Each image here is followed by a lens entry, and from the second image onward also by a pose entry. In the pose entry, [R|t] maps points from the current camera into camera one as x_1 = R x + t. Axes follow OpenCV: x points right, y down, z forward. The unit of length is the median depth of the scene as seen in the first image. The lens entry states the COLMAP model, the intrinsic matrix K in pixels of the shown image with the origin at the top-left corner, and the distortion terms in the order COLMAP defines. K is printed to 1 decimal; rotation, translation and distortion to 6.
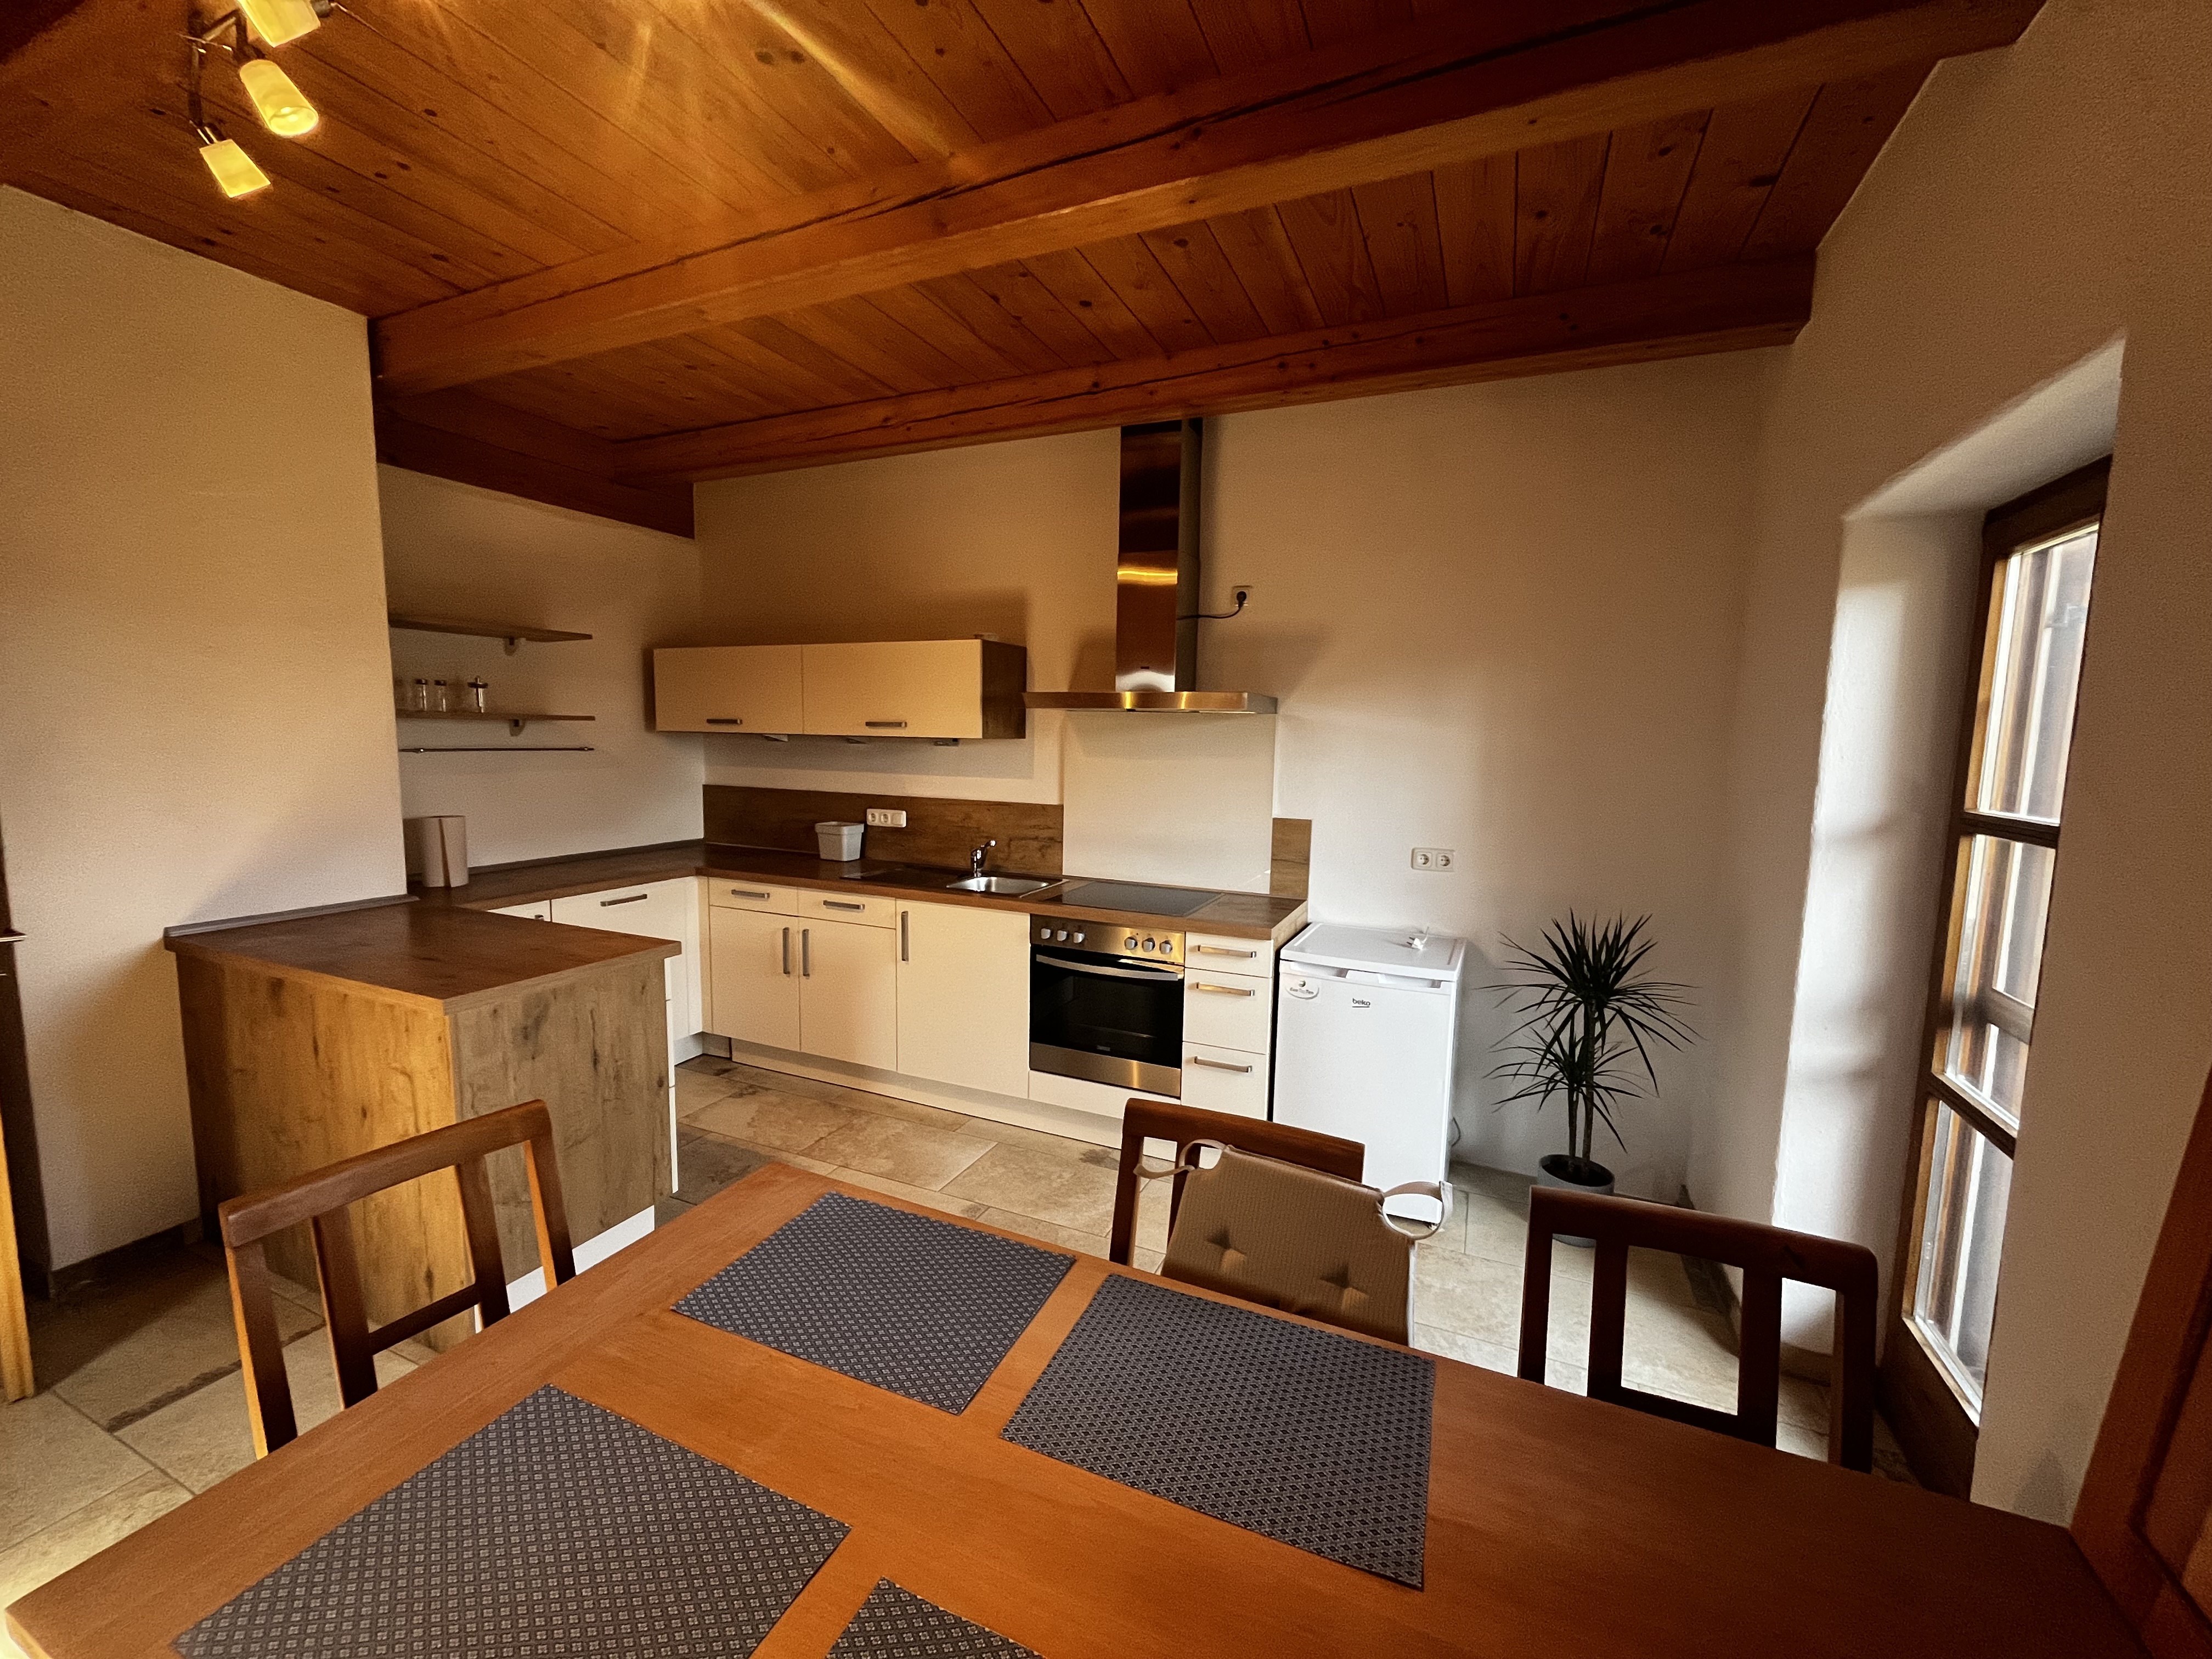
lens RADIAL K [[897.2, 0, 1102.4], [0, 897.2, 831.2], [0, 0, 1]] dist [-0.003777, 0.000321]
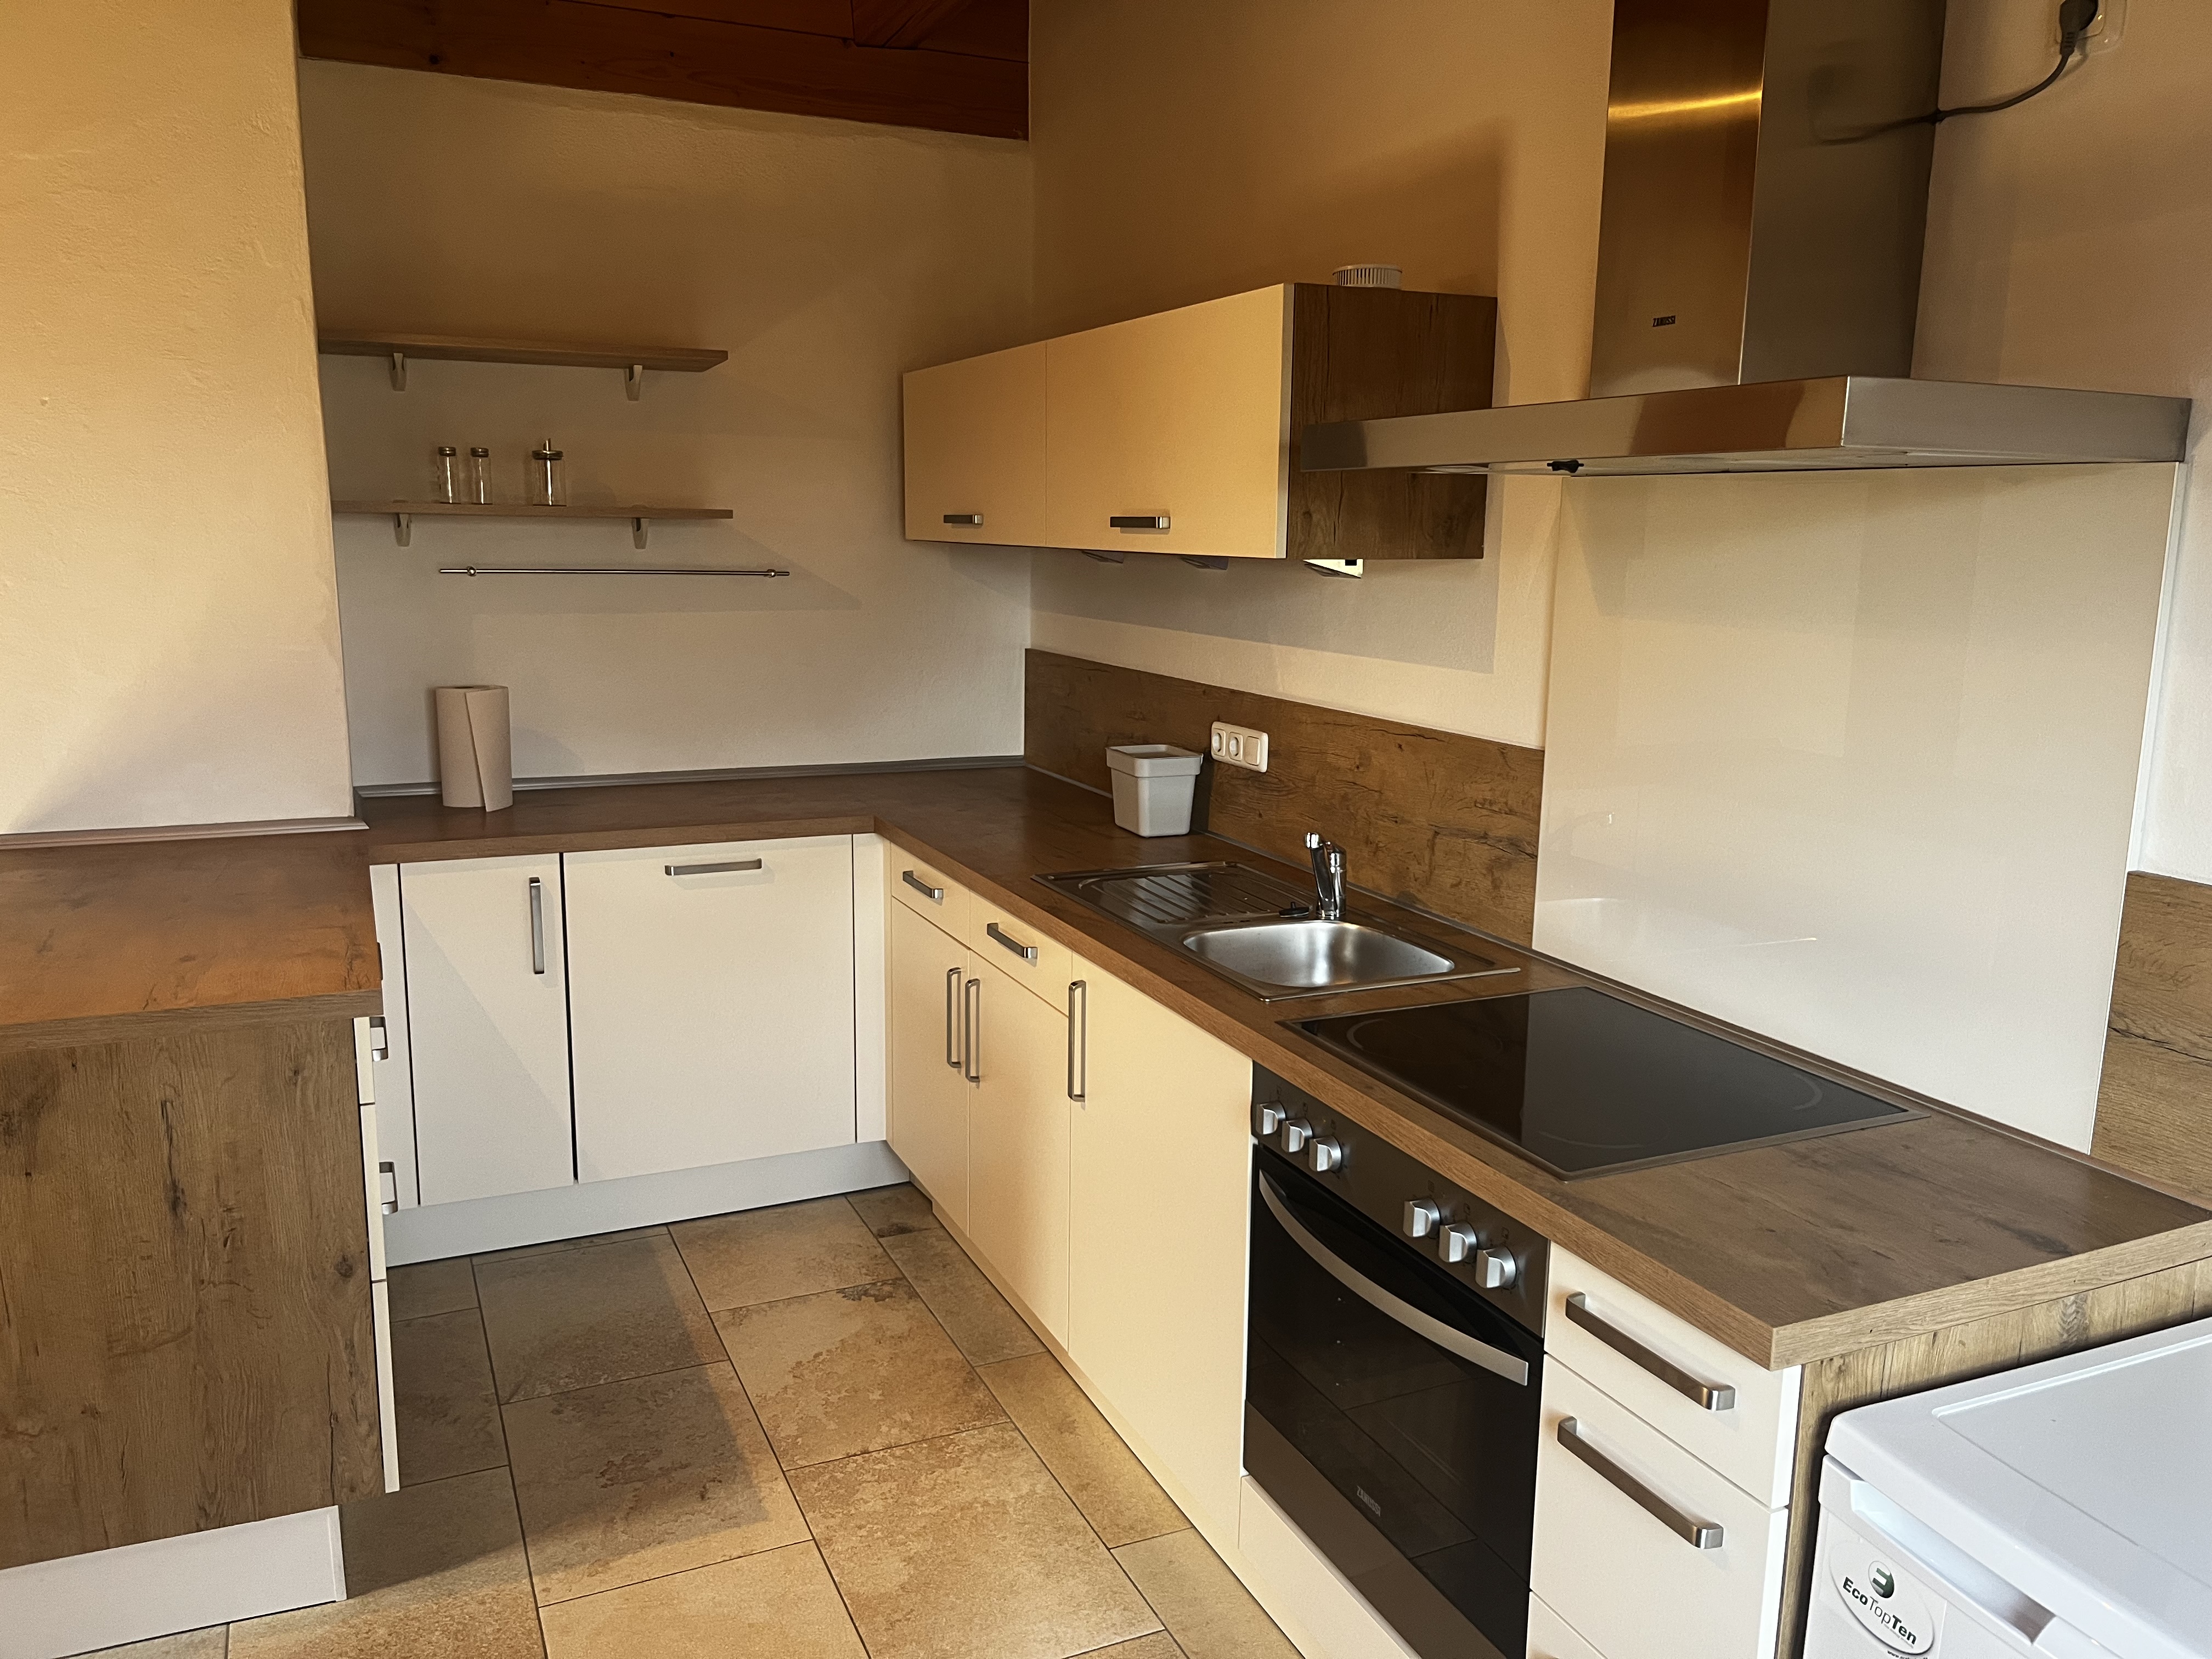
lens RADIAL K [[1669.0, 0, 1117.0], [0, 1669.0, 837.3], [0, 0, 1]] dist [0.025113, -0.004649]
pose [[0.750421, 0.113978, -0.651059, 0.266518], [-0.073633, 0.993304, 0.089023, -0.043015], [0.656846, -0.018865, 0.753788, 0.414904]]
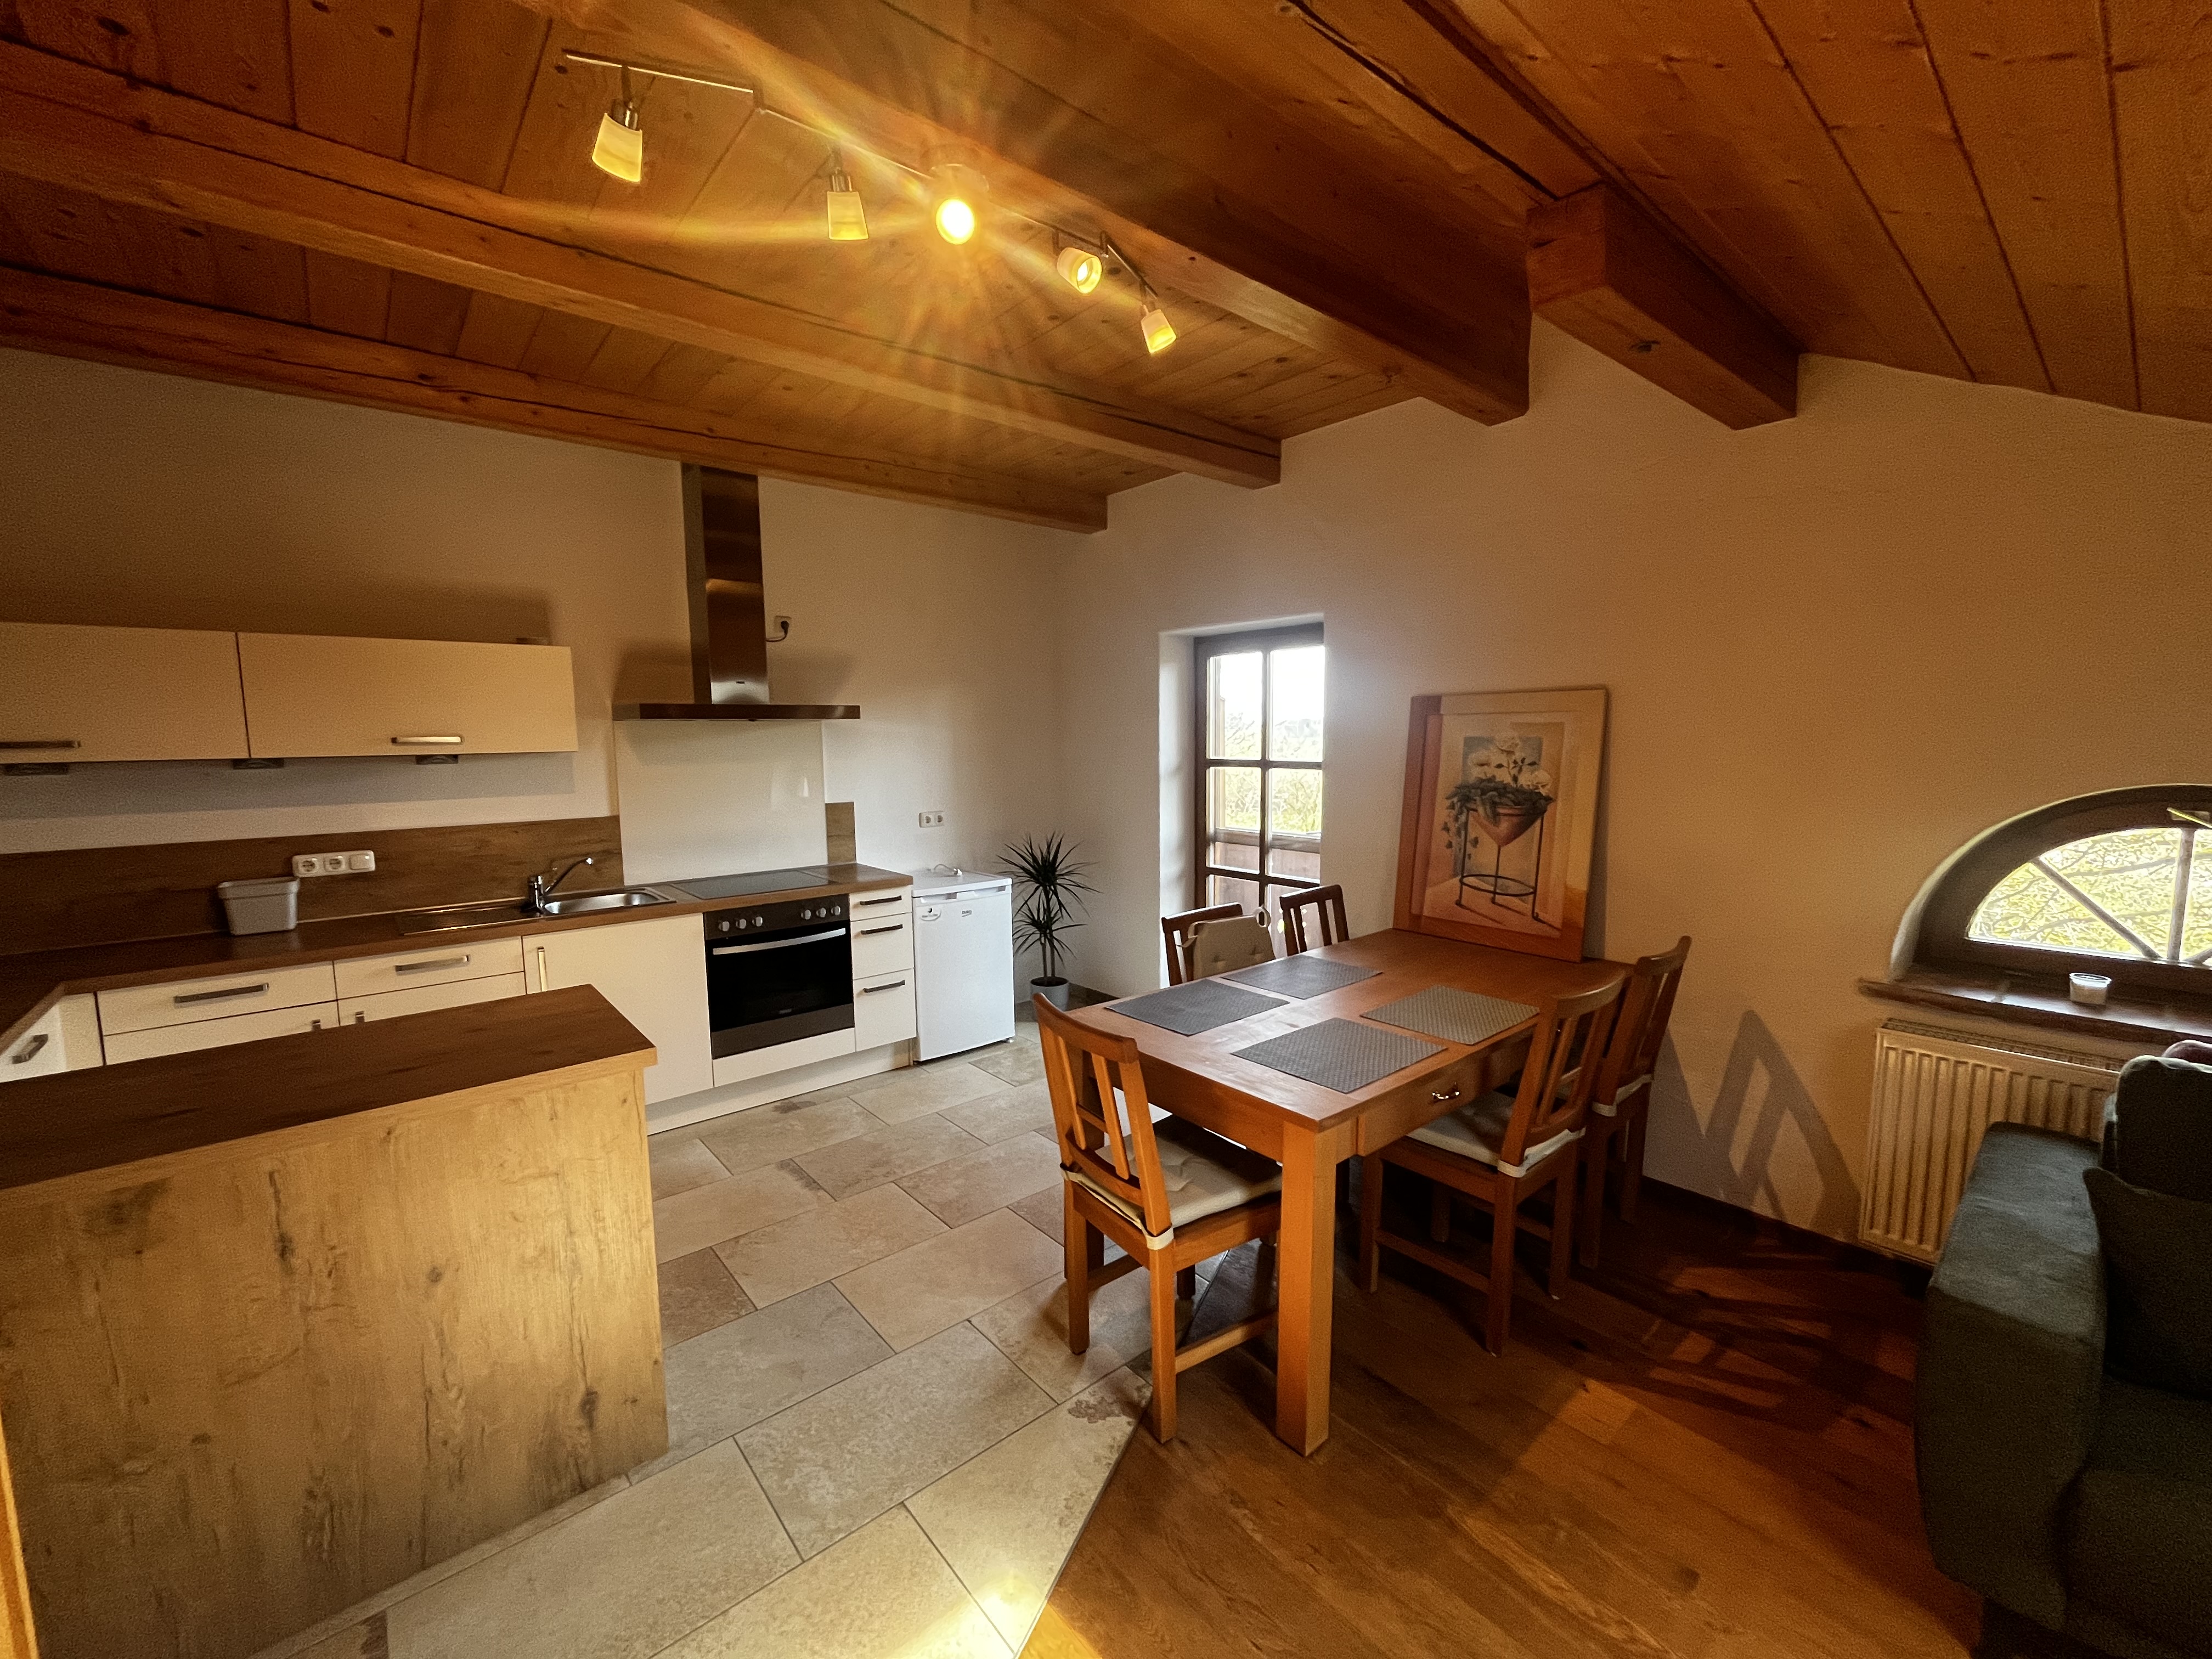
lens RADIAL K [[897.2, 0, 1105.3], [0, 897.2, 831.3], [0, 0, 1]] dist [-0.003777, 0.000321]
pose [[0.428540, -0.122487, 0.895182, -0.723291], [0.121080, 0.989617, 0.077446, -0.024624], [-0.895373, 0.075200, 0.438921, 0.089072]]
